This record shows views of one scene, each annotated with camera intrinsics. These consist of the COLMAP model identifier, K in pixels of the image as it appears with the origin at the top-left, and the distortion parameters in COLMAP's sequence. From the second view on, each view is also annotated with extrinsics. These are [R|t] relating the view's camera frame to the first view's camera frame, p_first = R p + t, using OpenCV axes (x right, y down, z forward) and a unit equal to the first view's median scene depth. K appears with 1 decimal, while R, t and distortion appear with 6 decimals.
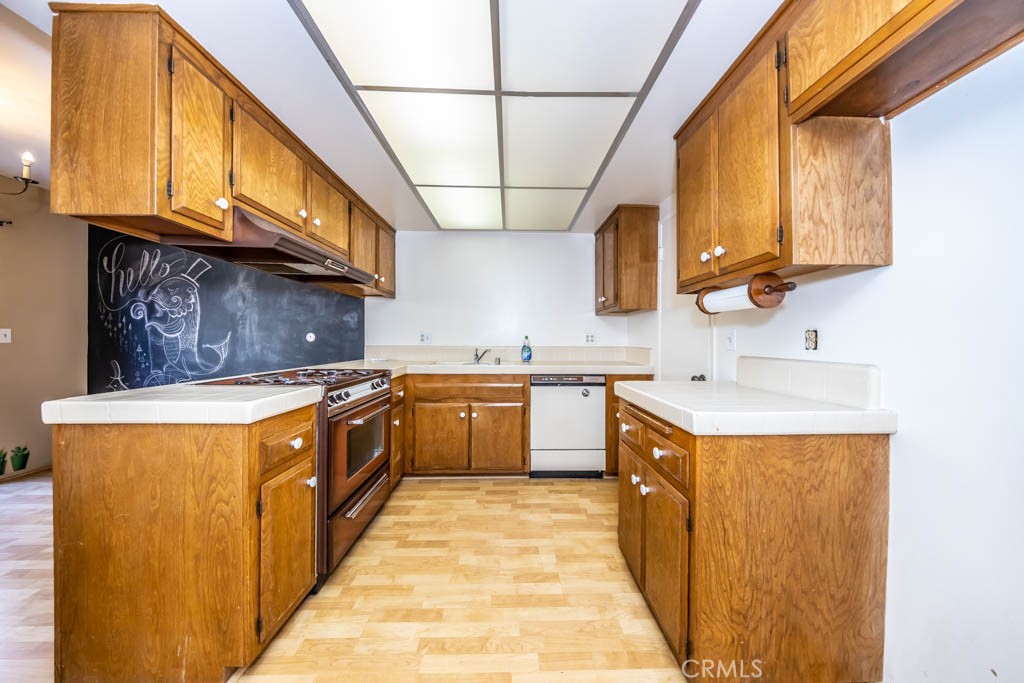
lens RADIAL K [[324.9, 0, 518.3], [0, 324.9, 340.2], [0, 0, 1]] dist [0.000638, -0.002328]
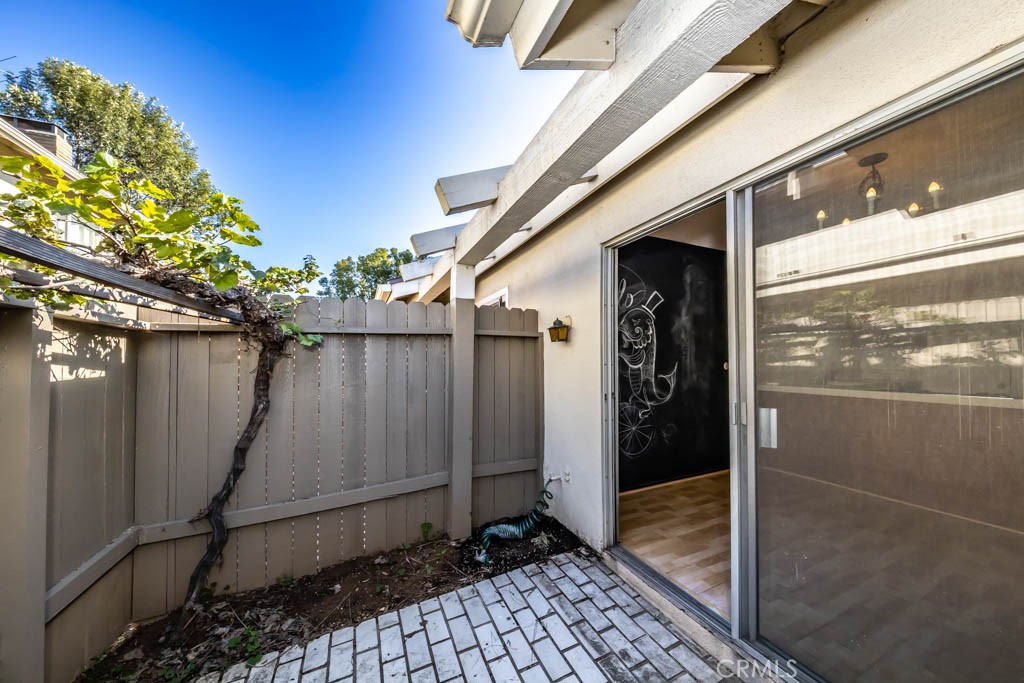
lens RADIAL K [[338.0, 0, 515.2], [0, 338.0, 355.9], [0, 0, 1]] dist [0.000641, -0.004710]
pose [[0.919681, -0.004115, 0.392644, -1.817329], [0.009233, 0.999895, -0.011149, -0.039262], [-0.392557, 0.013879, 0.919623, 0.190384]]
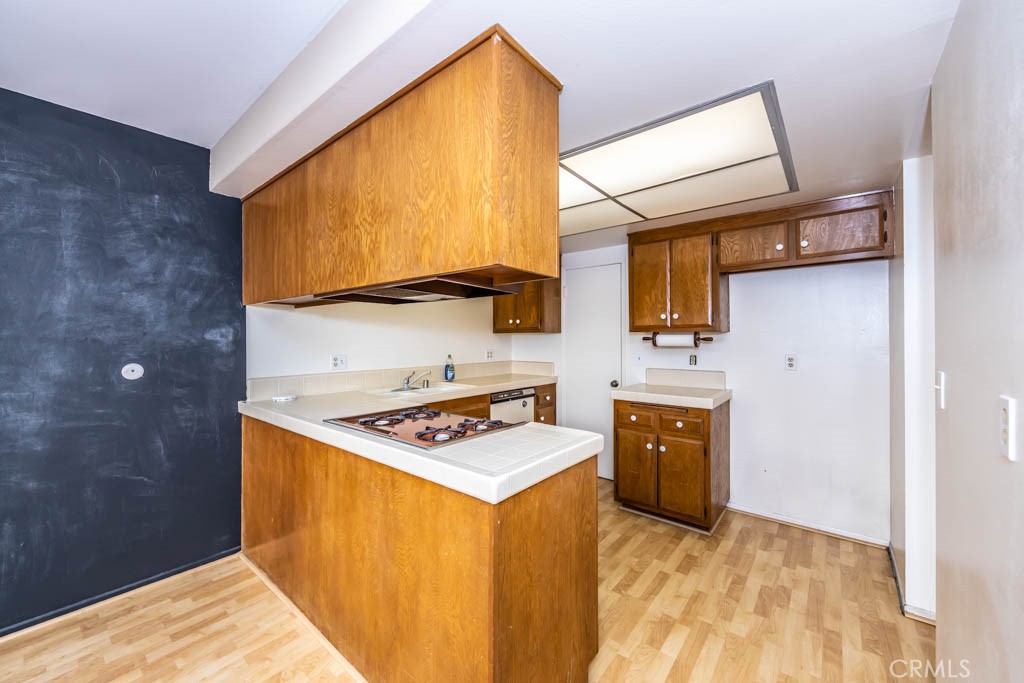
lens RADIAL K [[391.2, 0, 518.1], [0, 391.2, 335.5], [0, 0, 1]] dist [0.009228, -0.004898]
pose [[0.650331, 0.001071, 0.759650, -0.725804], [0.006409, 0.999956, -0.006897, -0.061120], [-0.759624, 0.009354, 0.650295, 0.083286]]
